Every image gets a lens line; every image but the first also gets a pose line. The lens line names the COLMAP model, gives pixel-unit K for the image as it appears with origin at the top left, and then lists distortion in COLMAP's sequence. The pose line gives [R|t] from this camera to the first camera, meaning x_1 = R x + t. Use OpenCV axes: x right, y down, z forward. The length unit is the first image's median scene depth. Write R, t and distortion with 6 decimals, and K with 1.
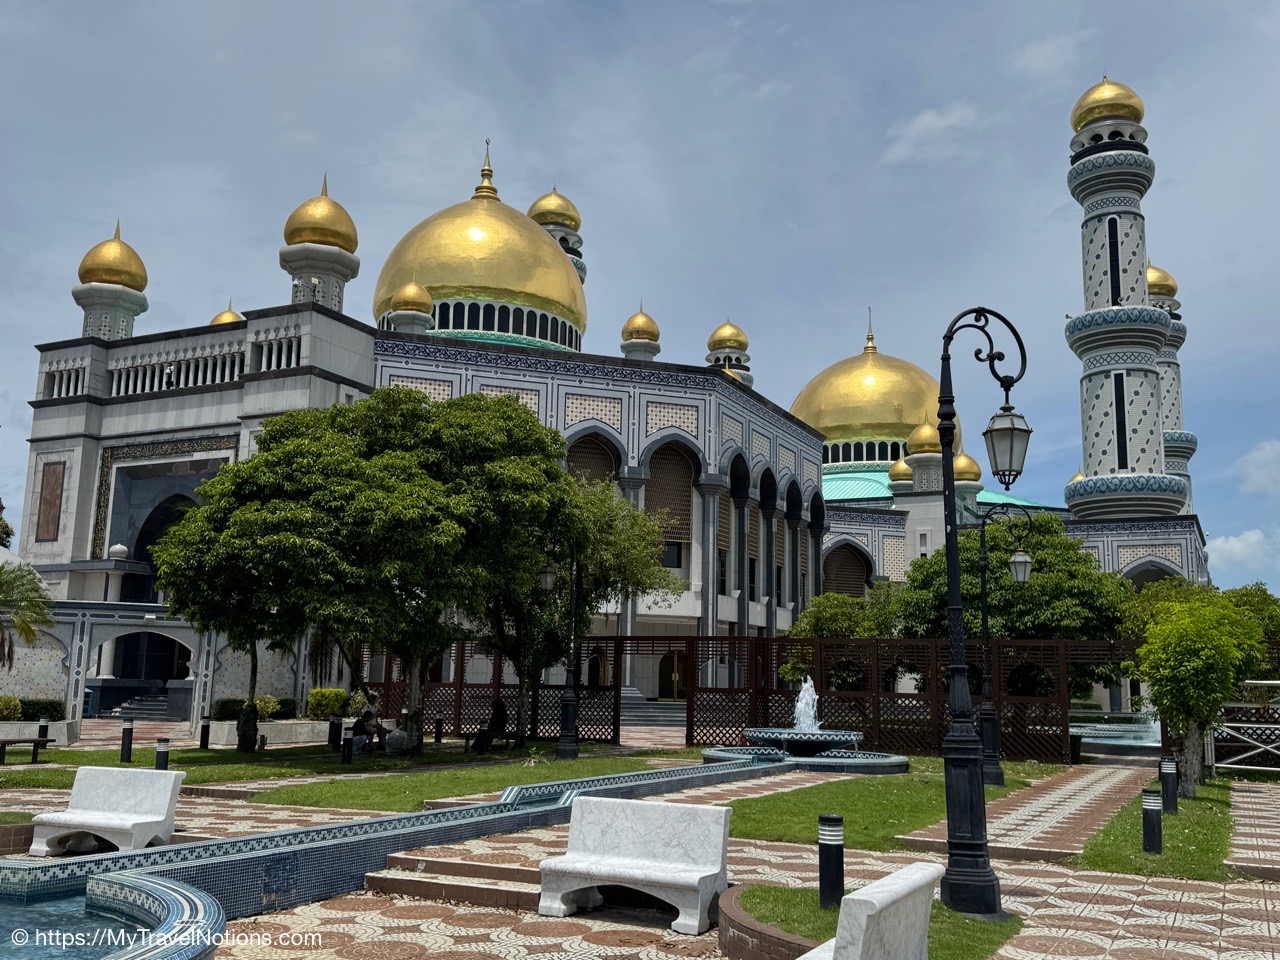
lens RADIAL K [[1215.4, 0, 604.4], [0, 1215.4, 469.3], [0, 0, 1]] dist [0.039414, 0.000000]
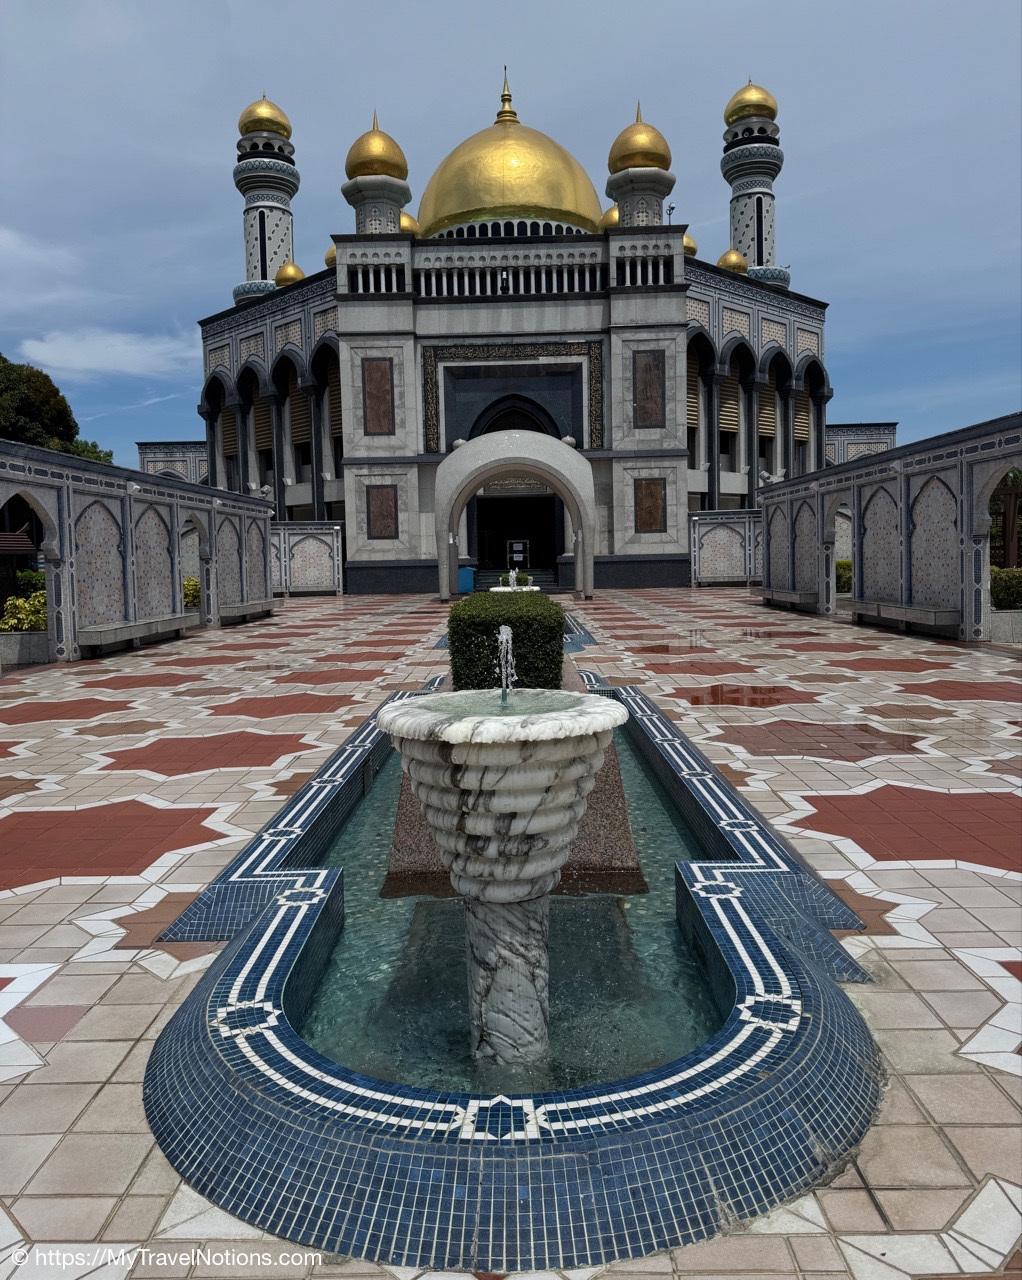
lens RADIAL K [[971.7, 0, 506.7], [0, 971.7, 595.8], [0, 0, 1]] dist [0.086648, -0.062428]
pose [[0.898867, -0.057631, 0.434415, -0.356774], [-0.039475, 0.976636, 0.211242, 0.005855], [-0.436440, -0.207027, 0.875591, 0.085662]]
